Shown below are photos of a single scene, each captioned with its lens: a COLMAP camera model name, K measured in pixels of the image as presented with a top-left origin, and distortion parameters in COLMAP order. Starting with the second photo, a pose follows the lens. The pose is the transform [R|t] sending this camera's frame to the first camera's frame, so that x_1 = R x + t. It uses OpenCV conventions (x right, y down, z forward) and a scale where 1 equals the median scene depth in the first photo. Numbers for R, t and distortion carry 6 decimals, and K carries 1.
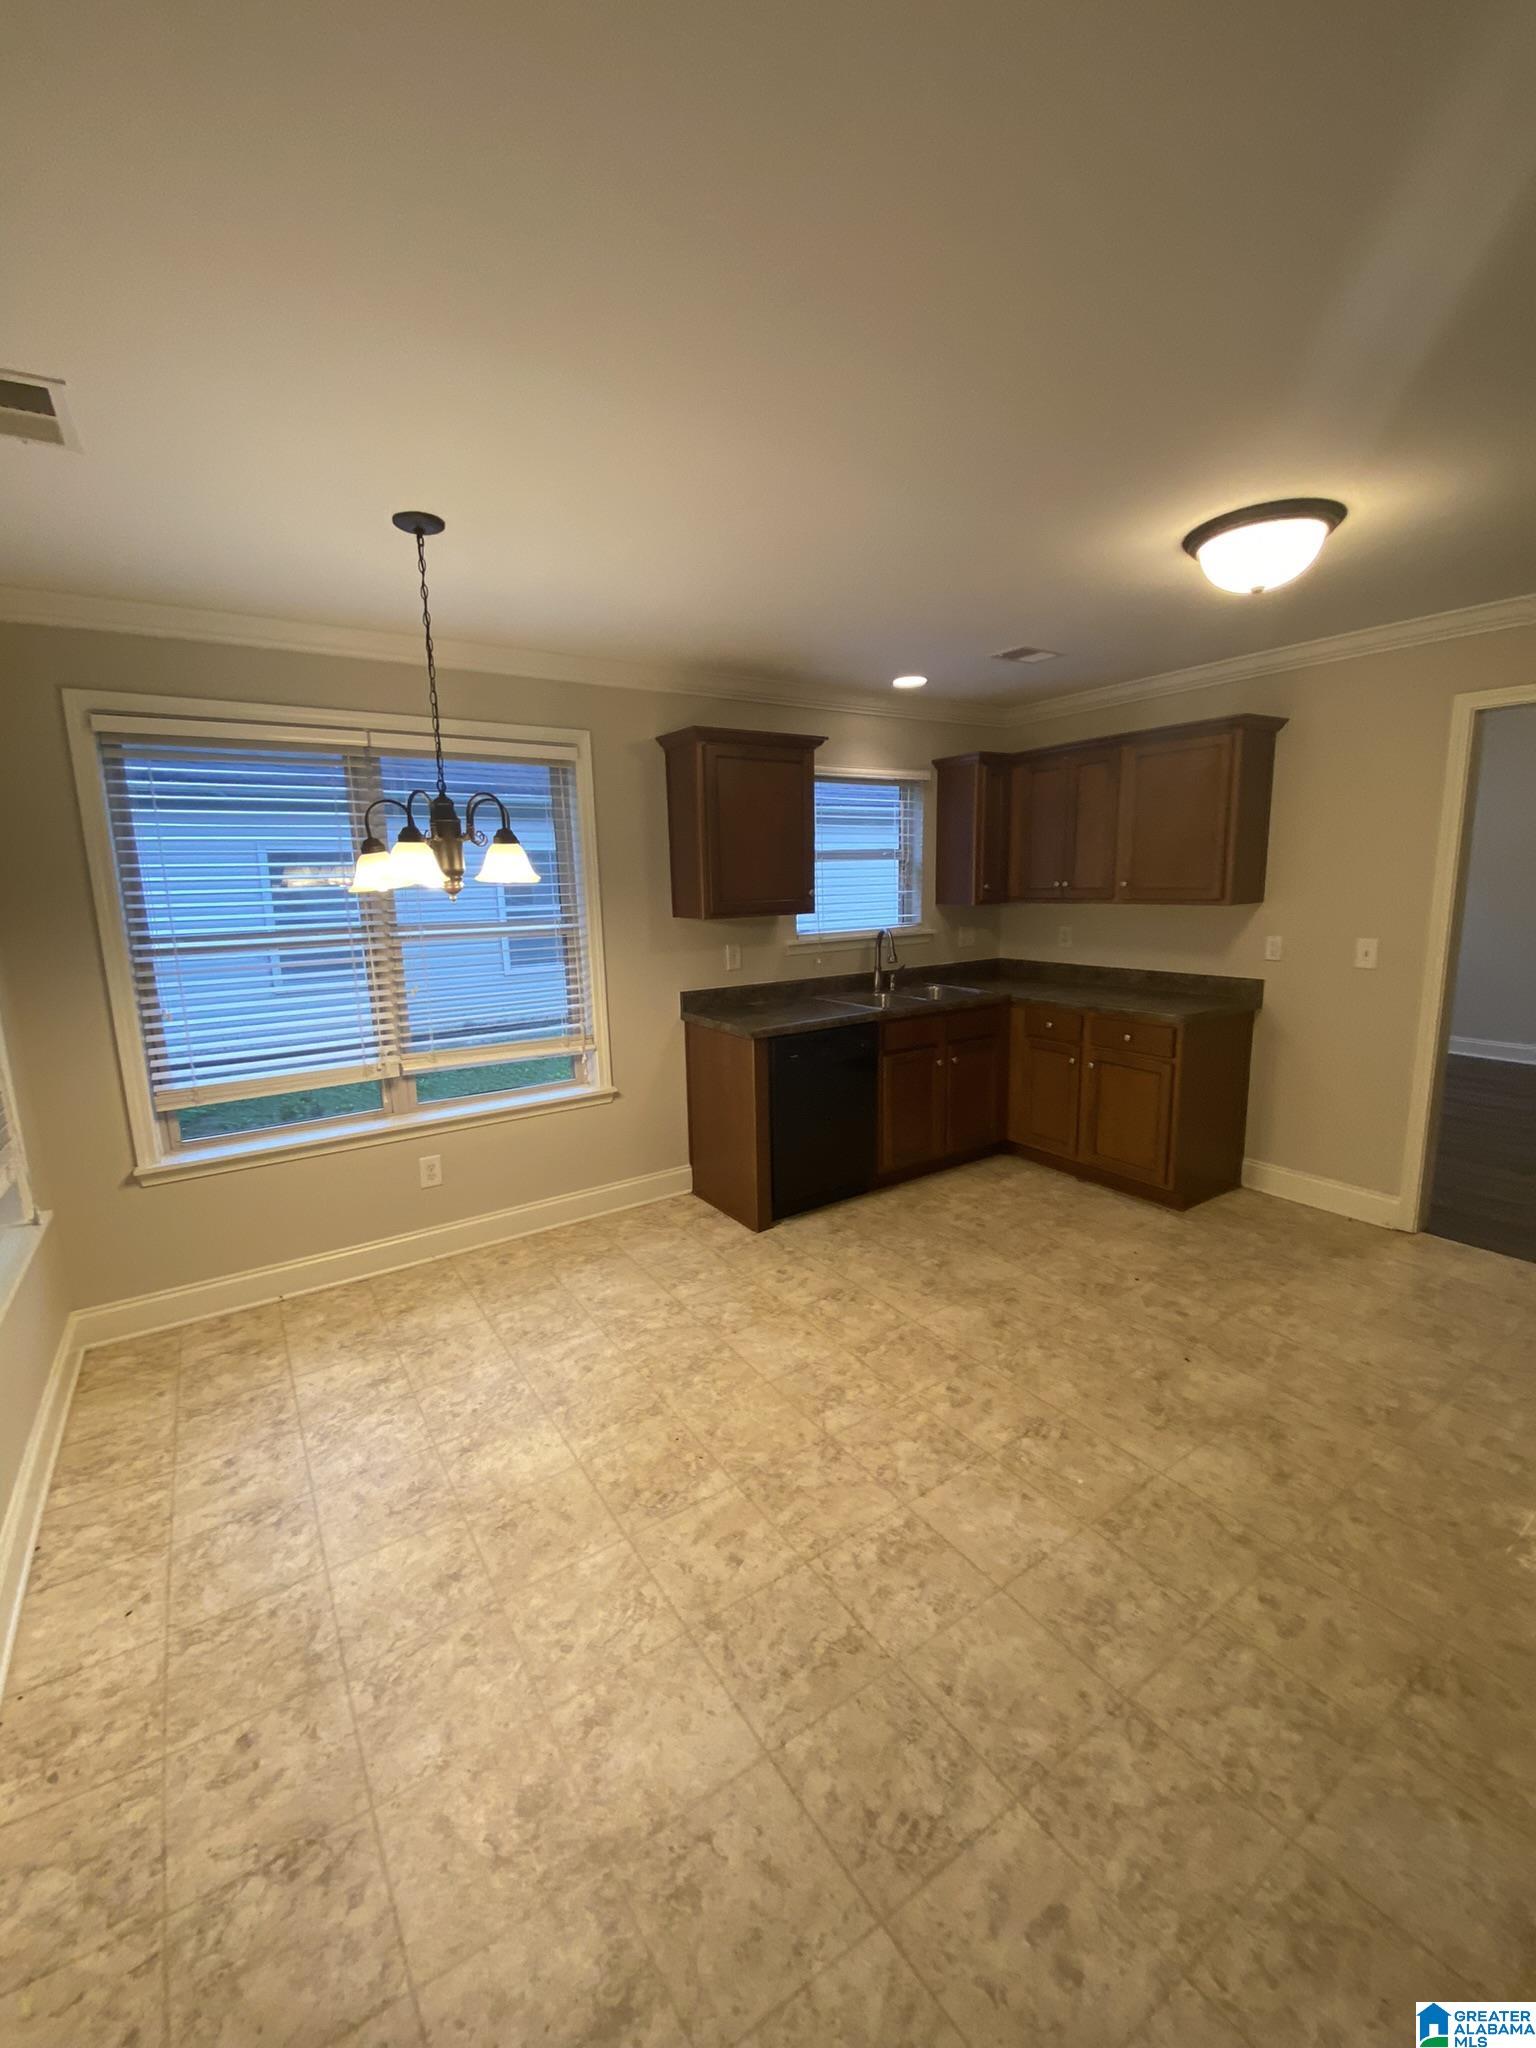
lens RADIAL K [[829.4, 0, 768.0], [0, 829.4, 1024.0], [0, 0, 1]] dist [0.015809, -0.017979]
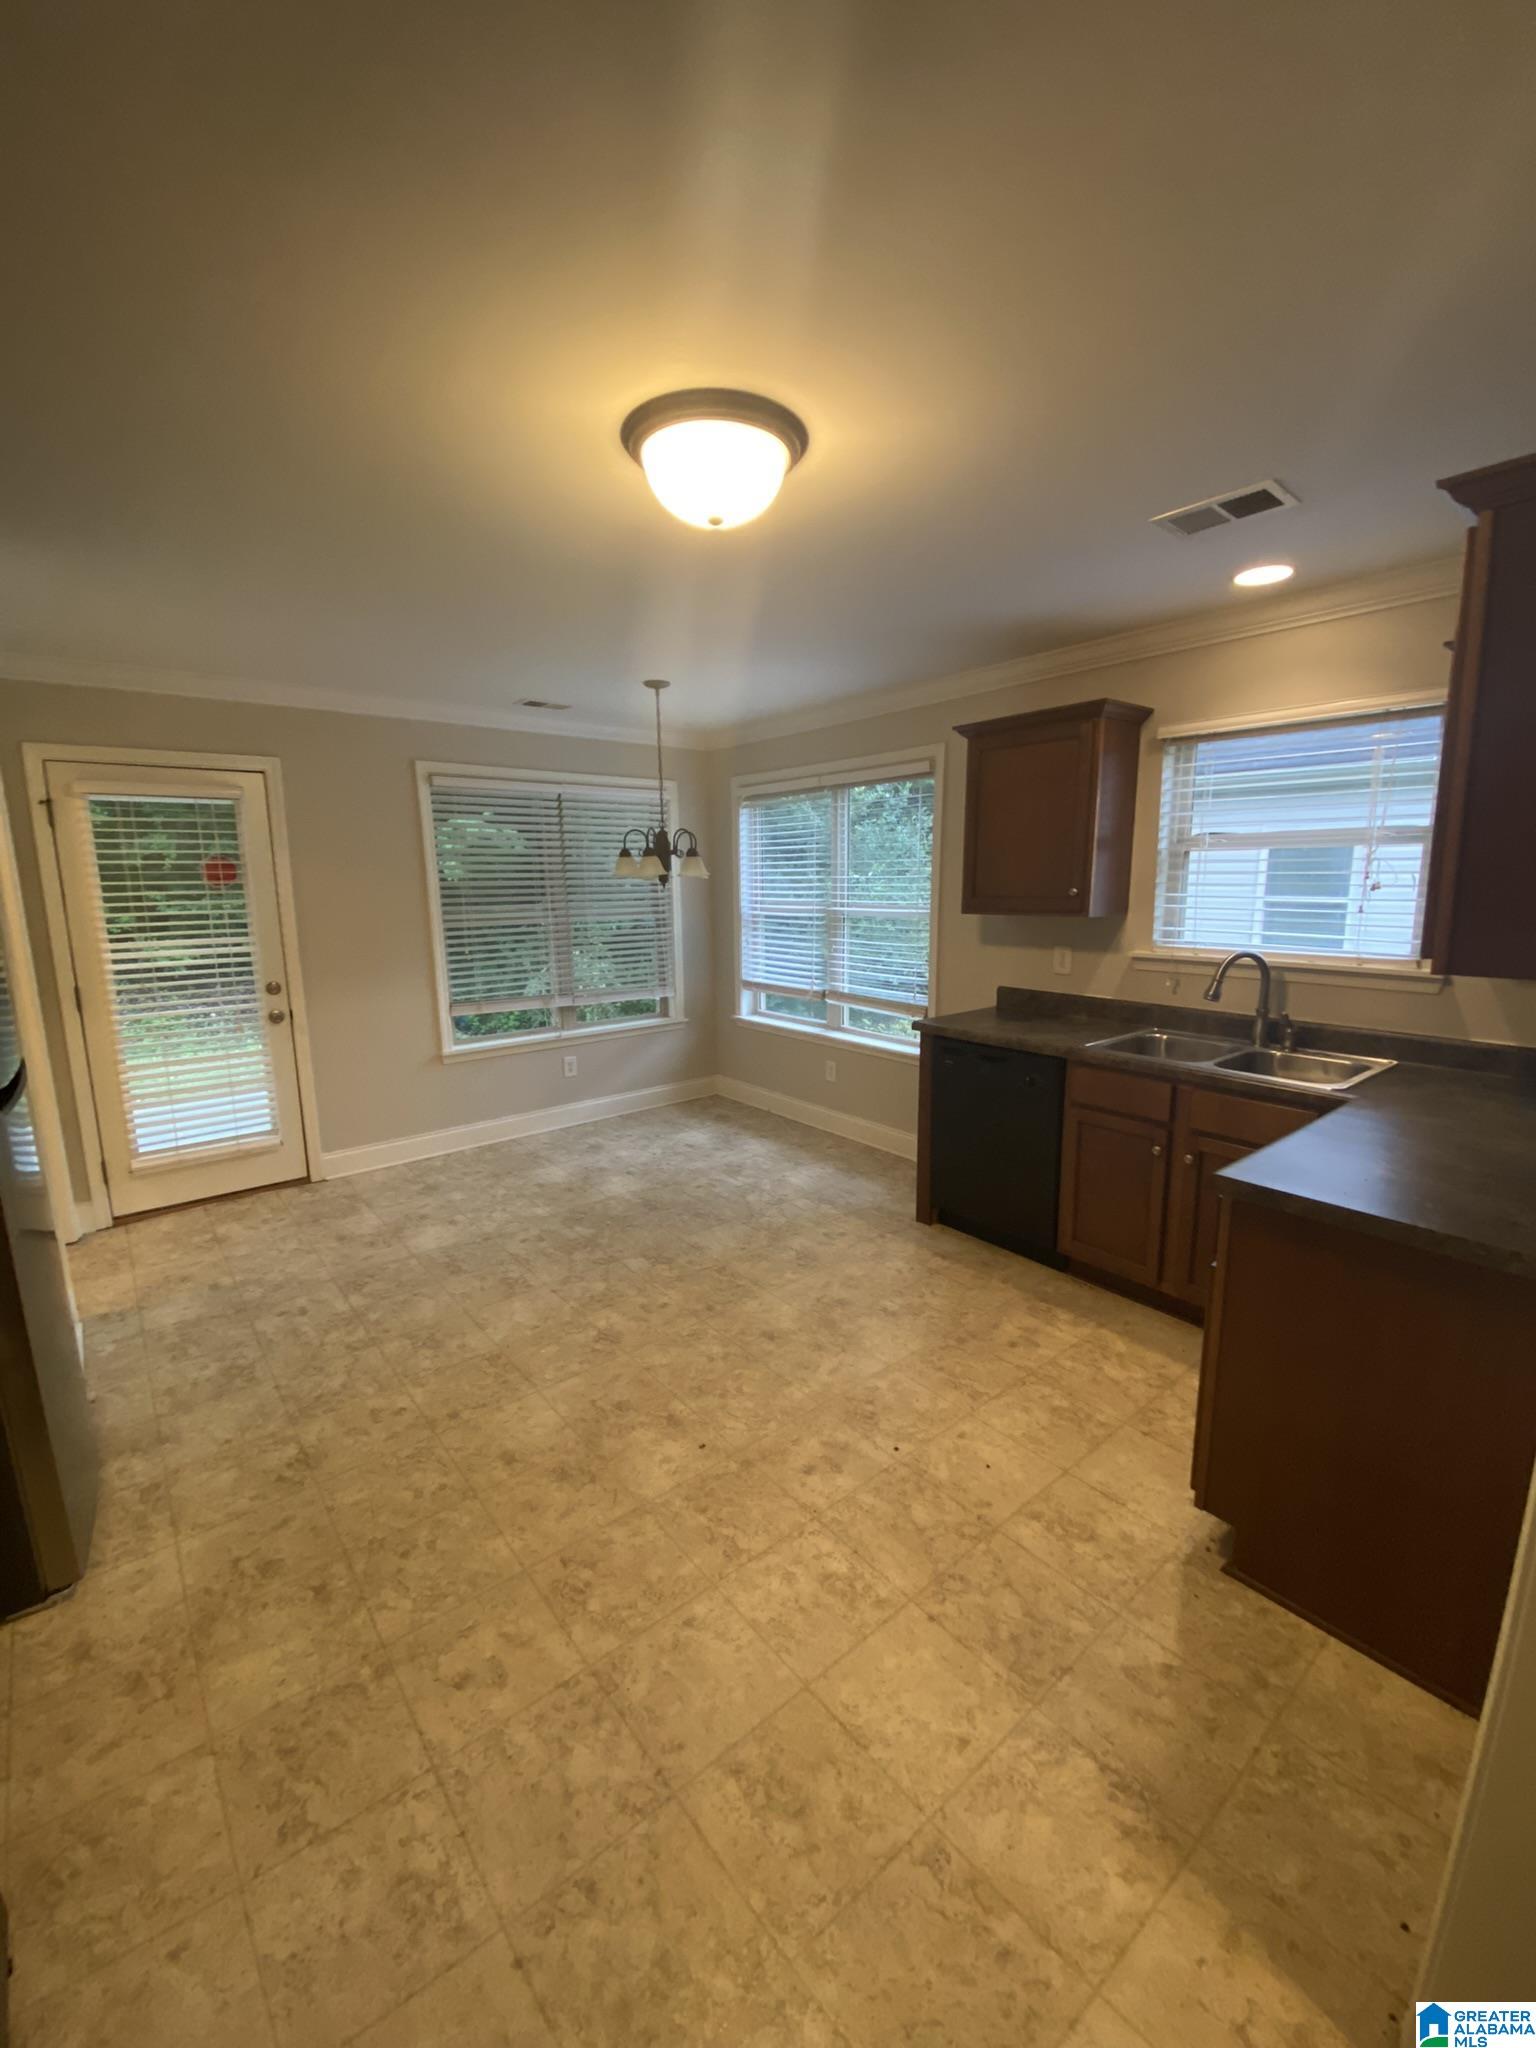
lens RADIAL K [[832.3, 0, 768.0], [0, 832.3, 1024.0], [0, 0, 1]] dist [0.007061, -0.016435]
pose [[0.099586, 0.202996, -0.974102, 1.514465], [-0.174186, 0.967408, 0.183794, -0.228008], [0.979664, 0.151372, 0.131699, 1.065532]]
